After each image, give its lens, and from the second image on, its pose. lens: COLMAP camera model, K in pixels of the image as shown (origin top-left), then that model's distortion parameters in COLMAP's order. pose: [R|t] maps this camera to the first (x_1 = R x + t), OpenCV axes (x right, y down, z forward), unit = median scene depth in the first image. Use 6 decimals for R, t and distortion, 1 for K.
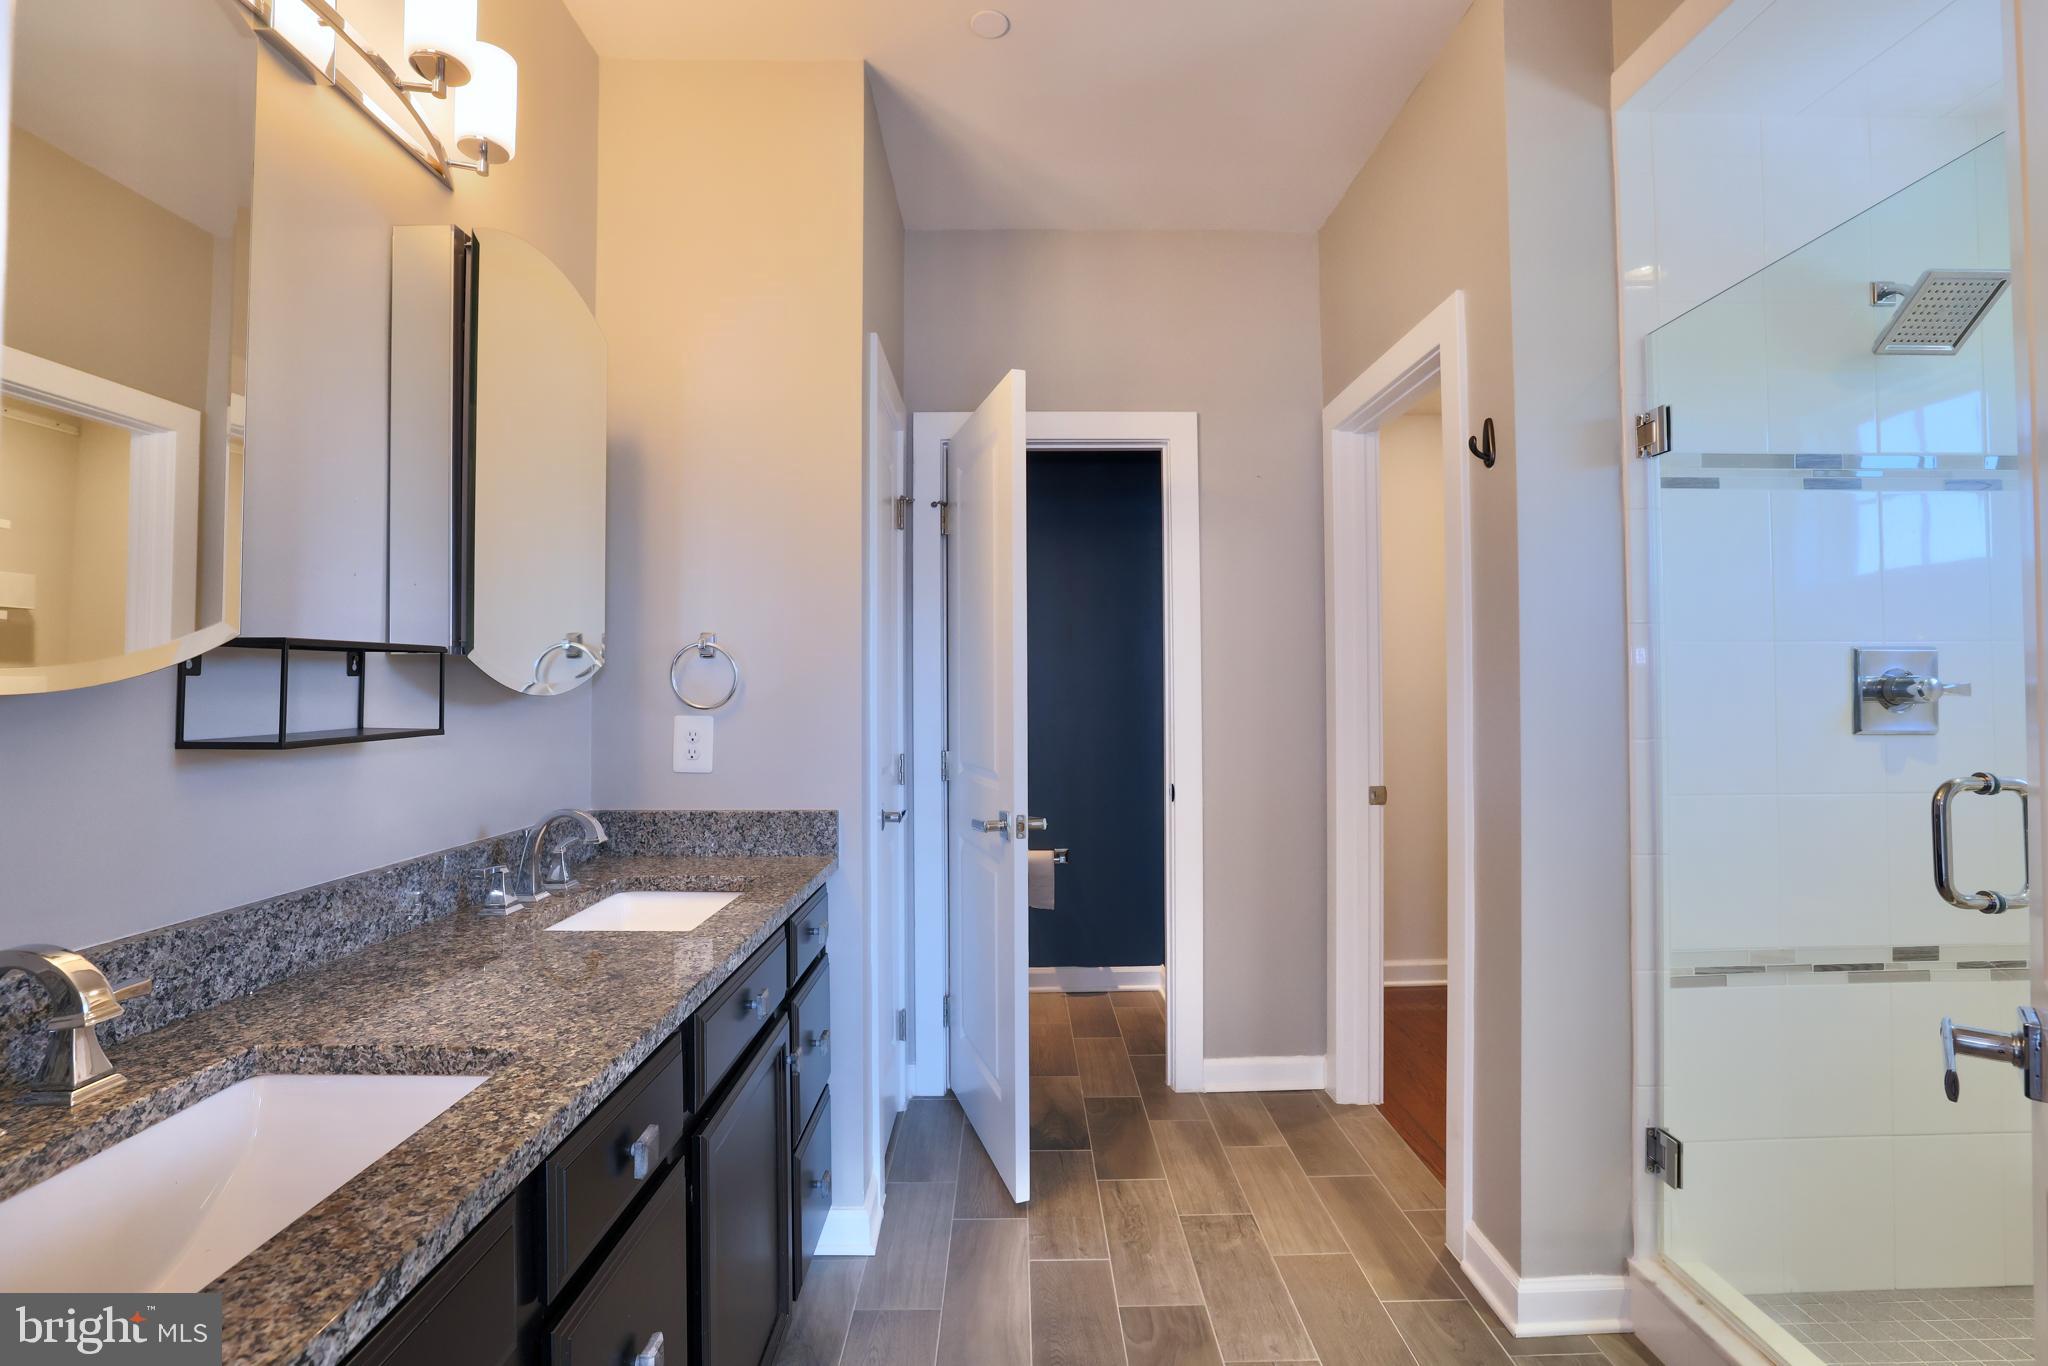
lens RADIAL K [[942.6, 0, 1029.3], [0, 942.6, 672.6], [0, 0, 1]] dist [-0.049514, 0.015250]
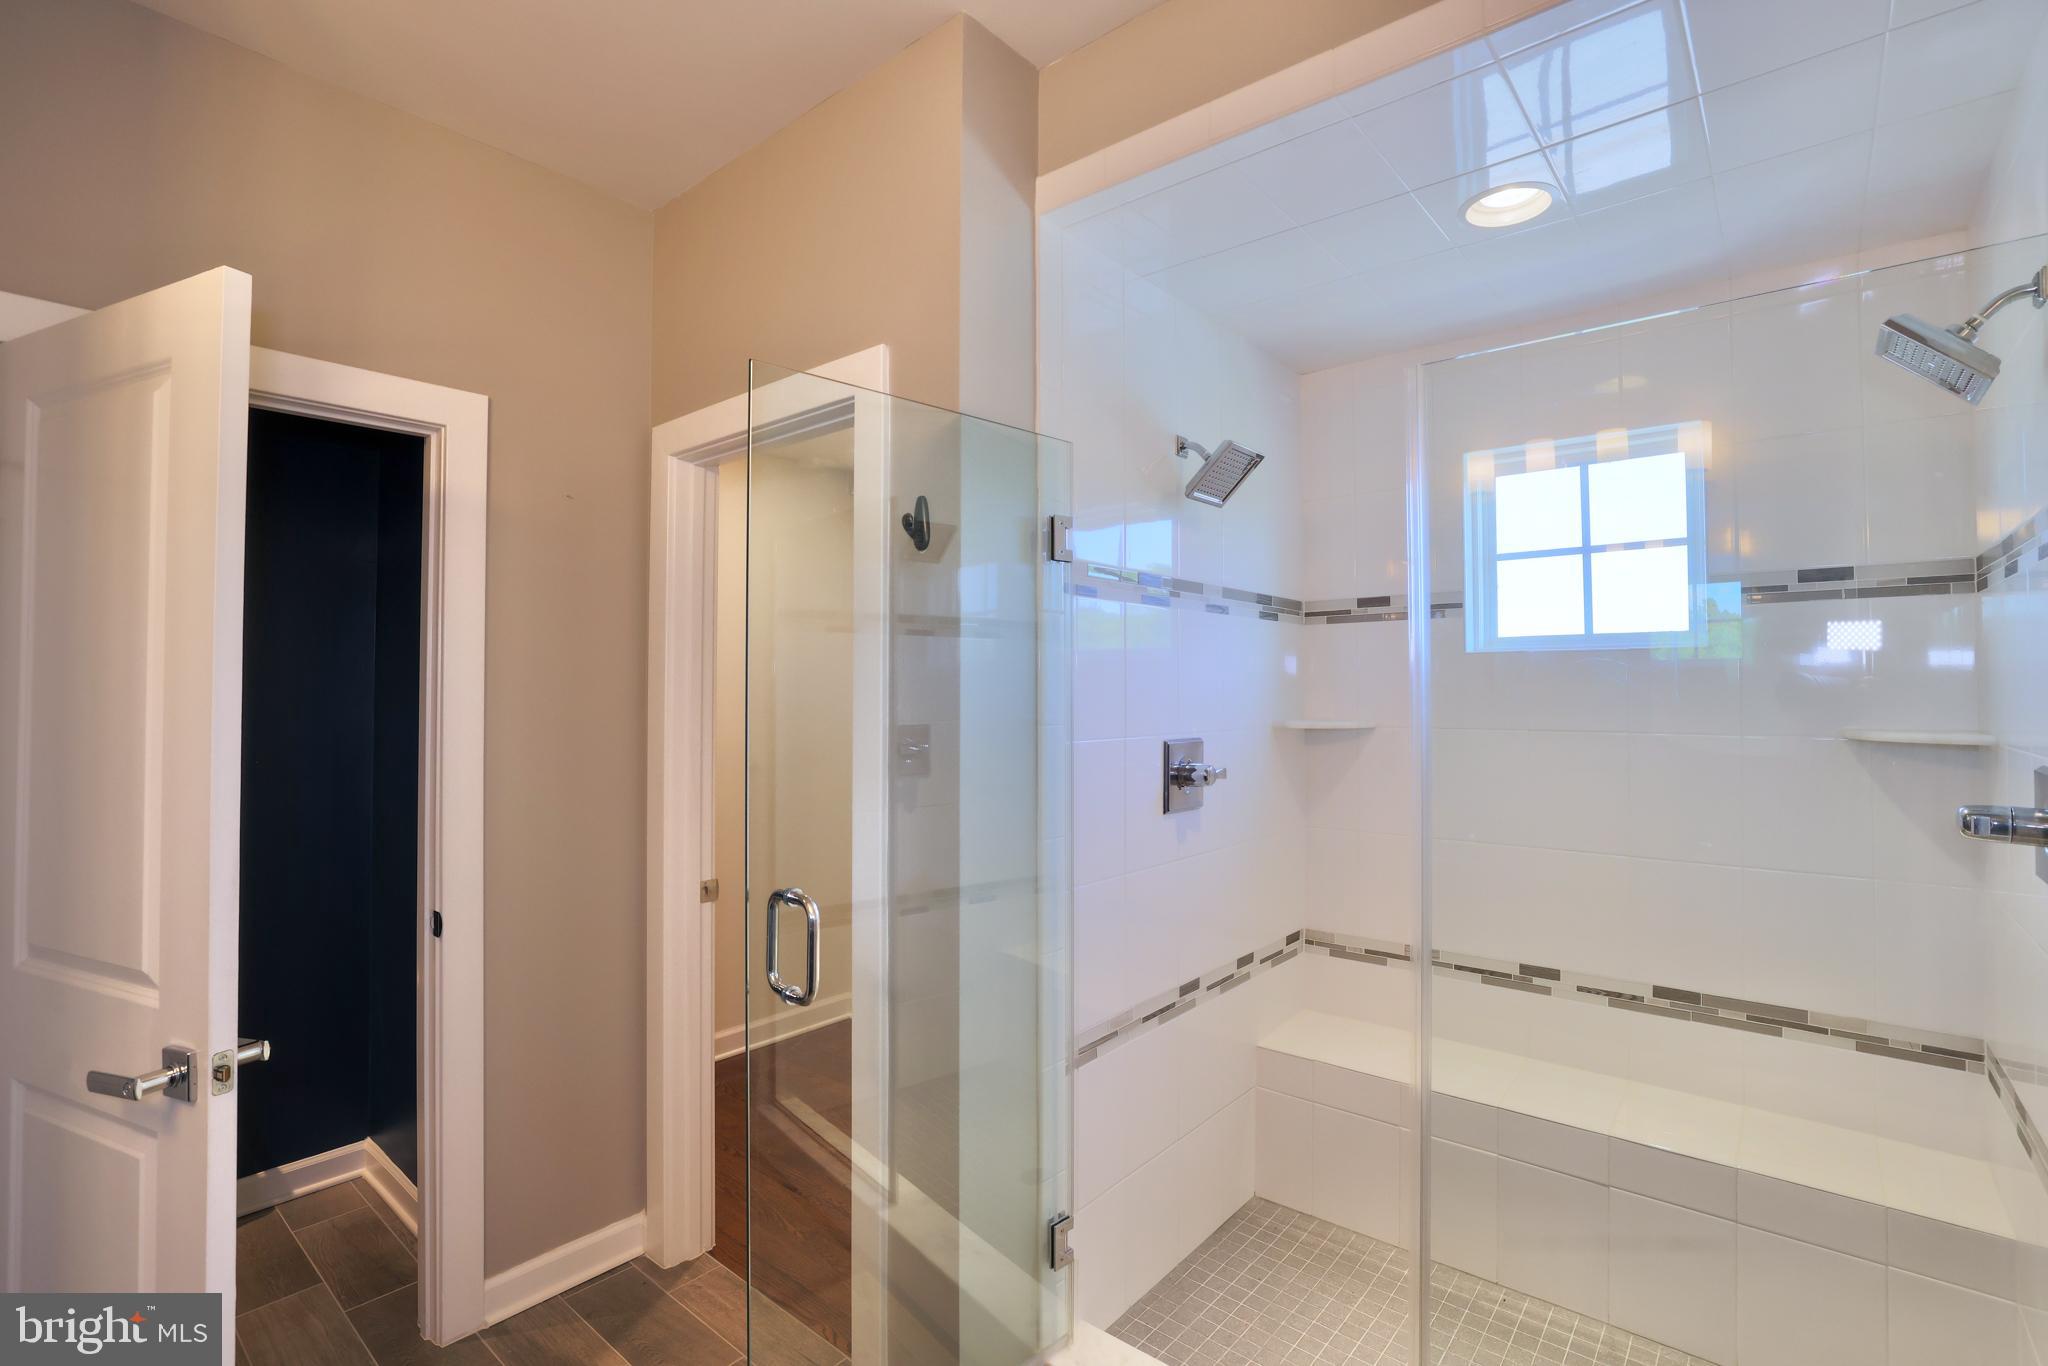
lens RADIAL K [[942.6, 0, 1029.3], [0, 942.6, 672.6], [0, 0, 1]] dist [-0.049514, 0.015250]
pose [[0.657065, 0.023230, 0.753476, -0.104078], [-0.017135, 0.999727, -0.015880, -0.073062], [-0.753639, -0.002477, 0.657283, 0.261245]]
